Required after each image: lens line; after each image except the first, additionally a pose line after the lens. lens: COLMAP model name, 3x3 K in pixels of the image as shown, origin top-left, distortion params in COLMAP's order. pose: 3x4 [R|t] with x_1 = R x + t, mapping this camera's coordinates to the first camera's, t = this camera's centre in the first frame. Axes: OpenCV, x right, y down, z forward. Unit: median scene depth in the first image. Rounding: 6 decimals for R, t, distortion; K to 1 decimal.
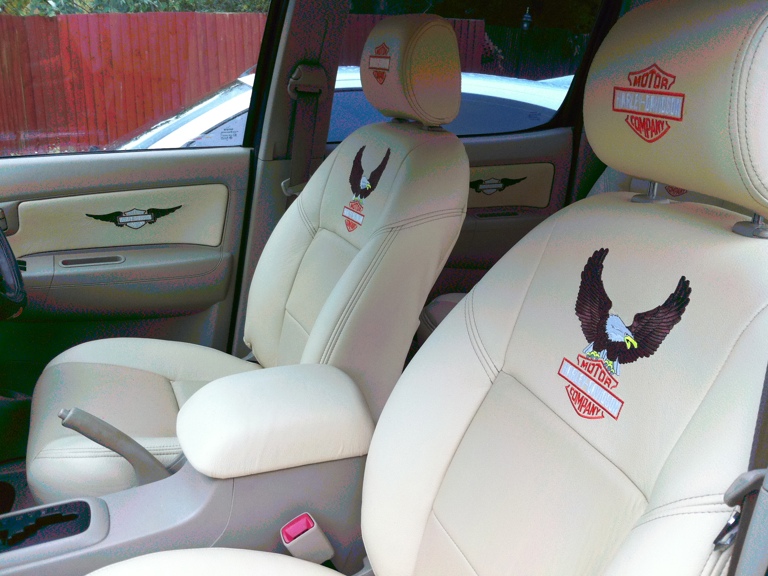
lens RADIAL K [[745.1, 0, 398.4], [0, 745.1, 288.5], [0, 0, 1]] dist [0.096418, -0.282359]
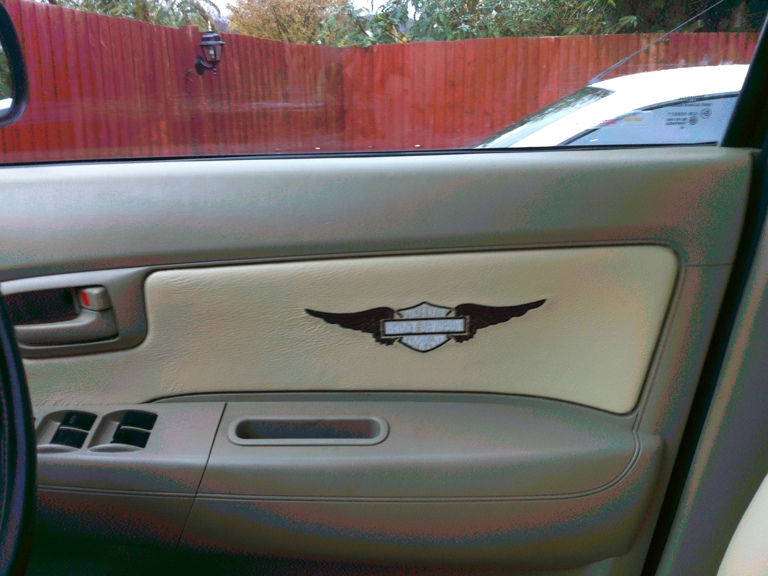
lens RADIAL K [[745.1, 0, 398.4], [0, 745.1, 288.5], [0, 0, 1]] dist [0.096418, -0.282359]
pose [[0.926011, 0.072130, -0.370542, -0.218008], [-0.093343, 0.994846, -0.039613, -0.094369], [0.365775, 0.071270, 0.927970, 0.626406]]
